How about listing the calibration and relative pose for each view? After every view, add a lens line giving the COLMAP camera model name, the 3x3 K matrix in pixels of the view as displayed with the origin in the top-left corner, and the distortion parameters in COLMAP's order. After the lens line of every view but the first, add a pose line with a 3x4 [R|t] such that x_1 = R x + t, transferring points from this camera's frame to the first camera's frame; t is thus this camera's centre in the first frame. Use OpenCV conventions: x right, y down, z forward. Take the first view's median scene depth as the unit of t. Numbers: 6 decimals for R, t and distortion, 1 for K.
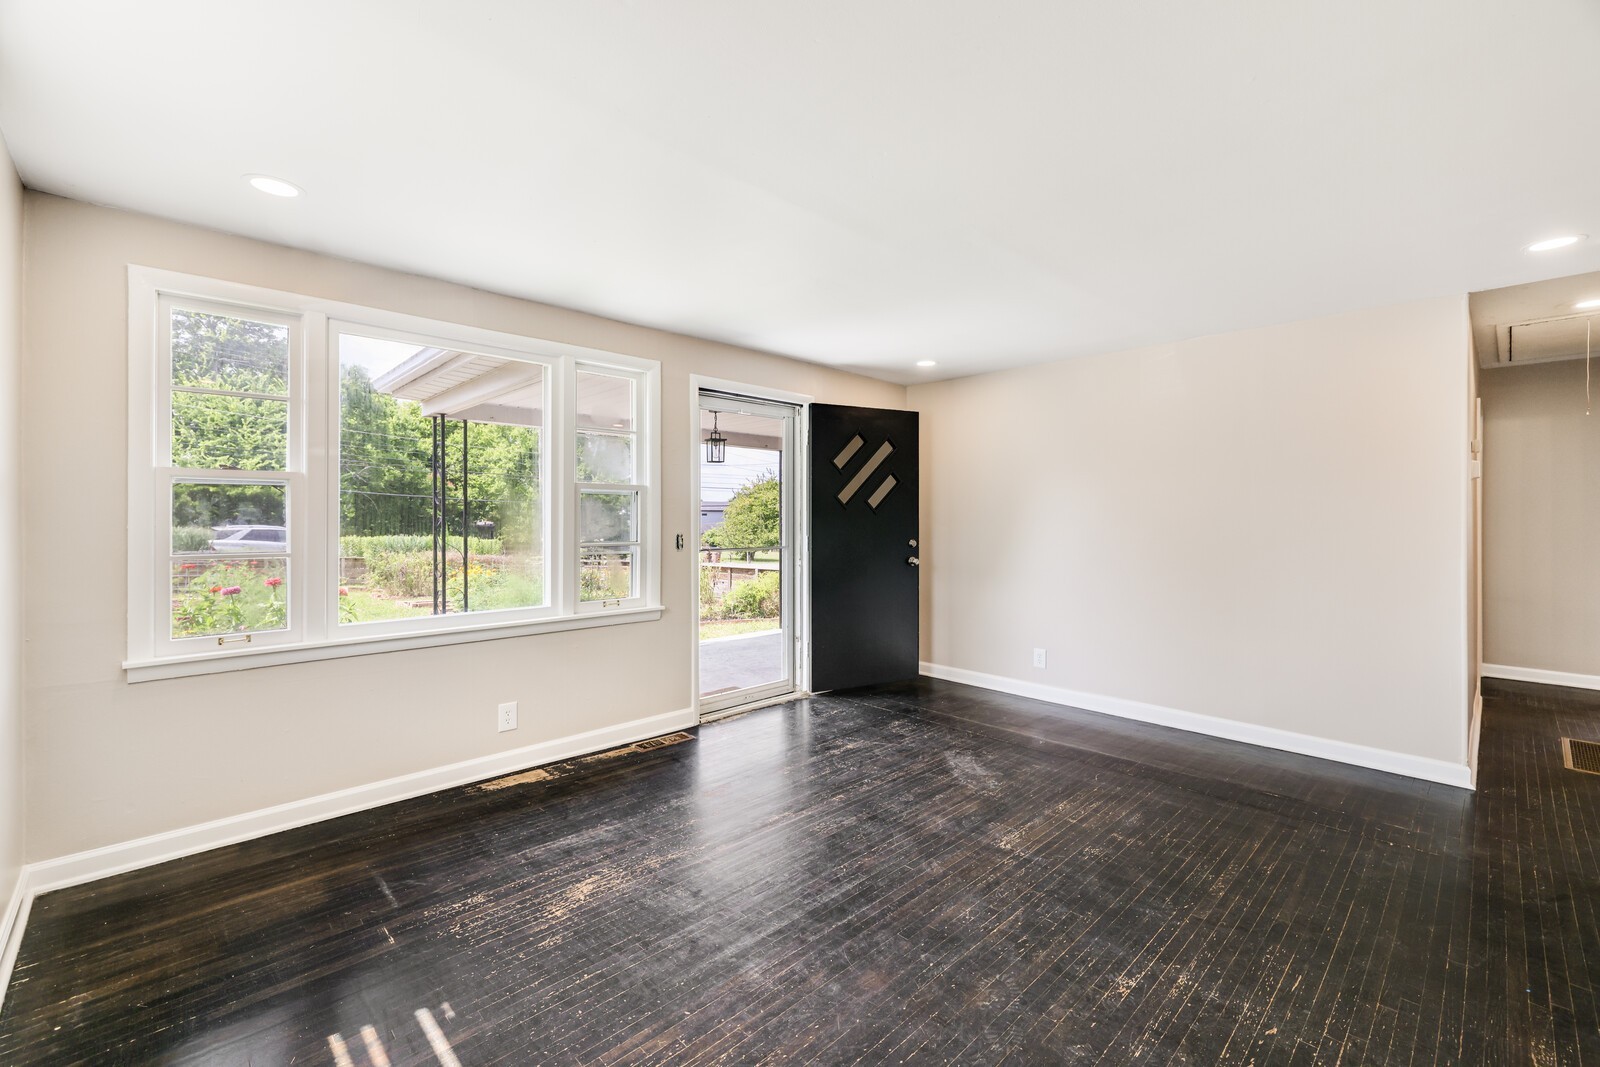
lens RADIAL K [[675.5, 0, 806.3], [0, 675.5, 520.9], [0, 0, 1]] dist [0.001990, -0.000713]
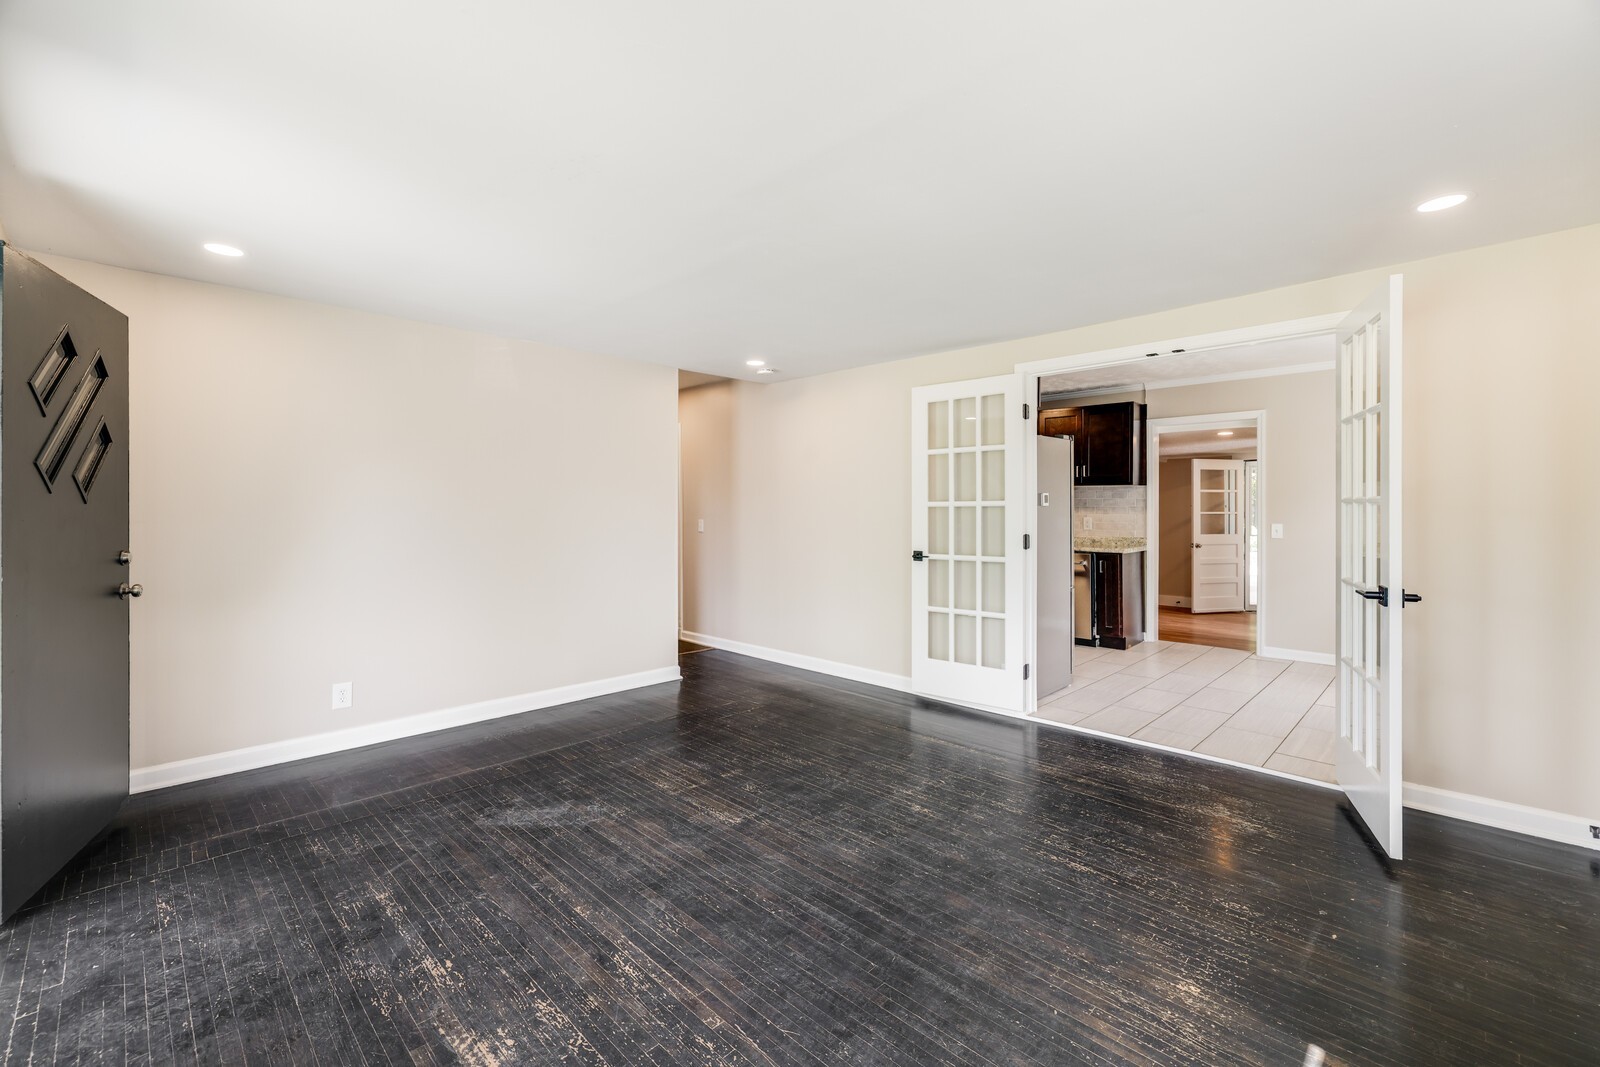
lens RADIAL K [[675.5, 0, 792.2], [0, 675.5, 510.5], [0, 0, 1]] dist [0.001990, -0.000713]
pose [[-0.013385, -0.003794, 0.999903, -0.853339], [0.002854, 0.999989, 0.003832, -0.012228], [-0.999906, 0.002905, -0.013374, 1.025859]]
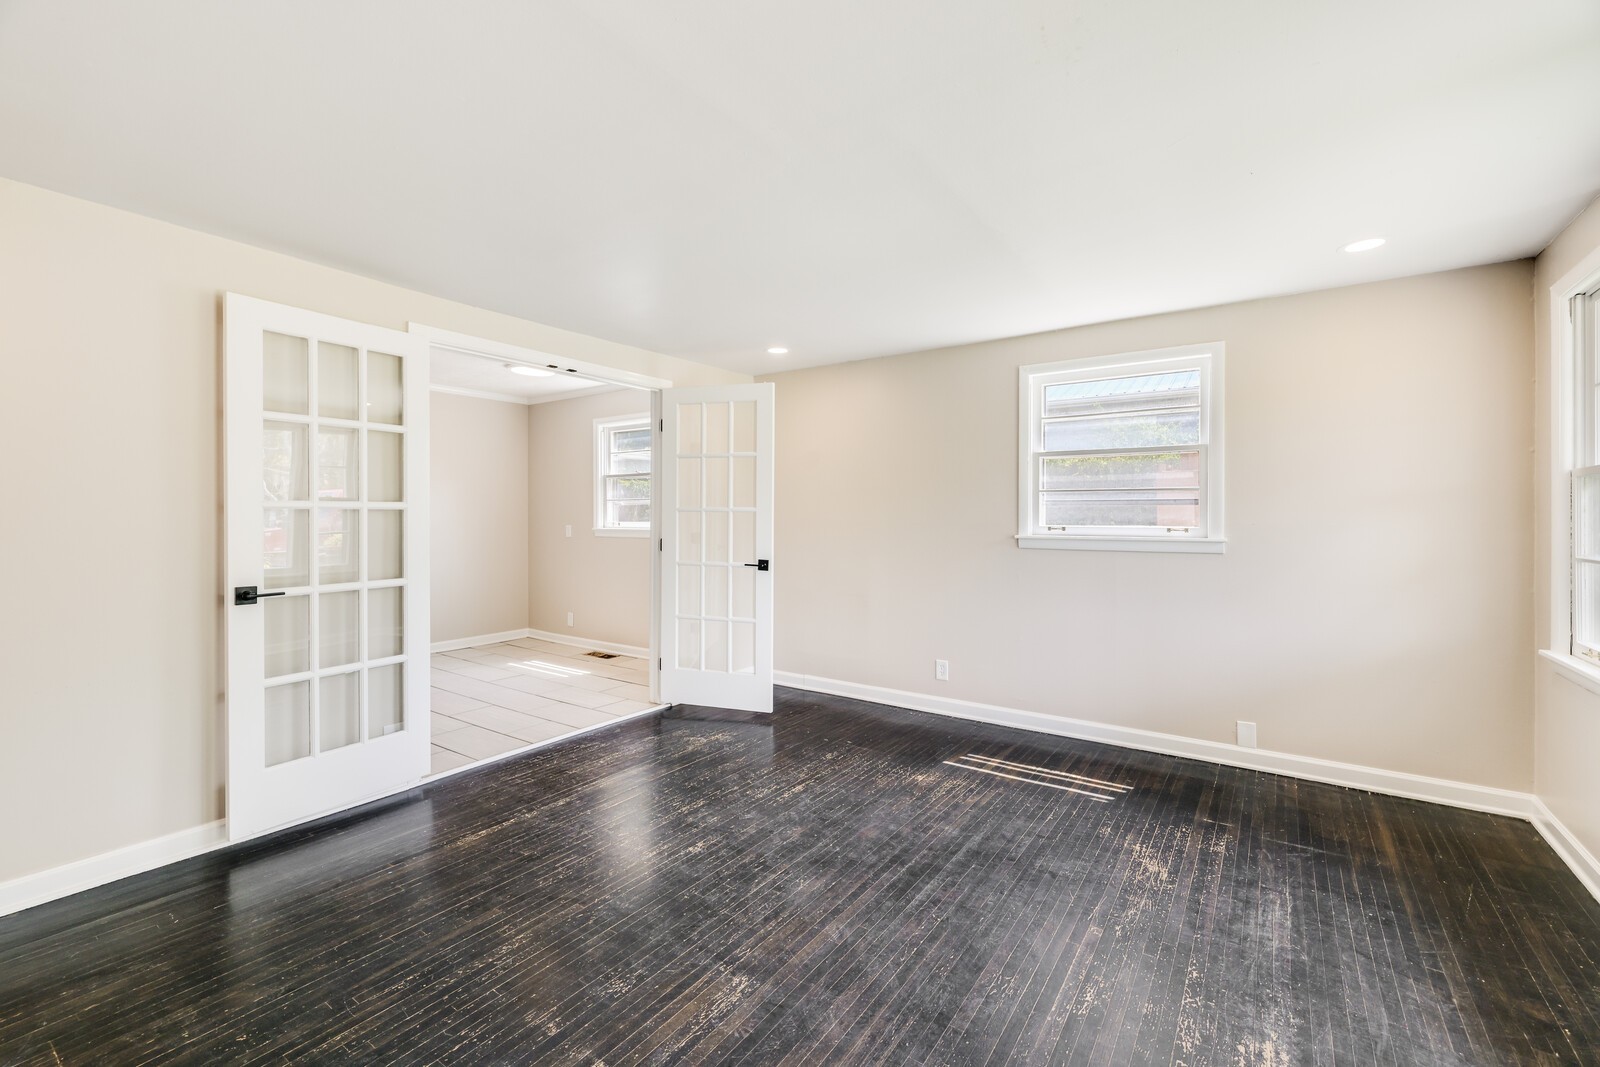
lens RADIAL K [[675.5, 0, 810.2], [0, 675.5, 523.9], [0, 0, 1]] dist [0.001990, -0.000713]
pose [[-0.981170, -0.002044, -0.193133, 0.399422], [-0.004483, 0.999916, 0.012191, -0.006389], [0.193092, 0.012827, -0.981097, 1.886850]]
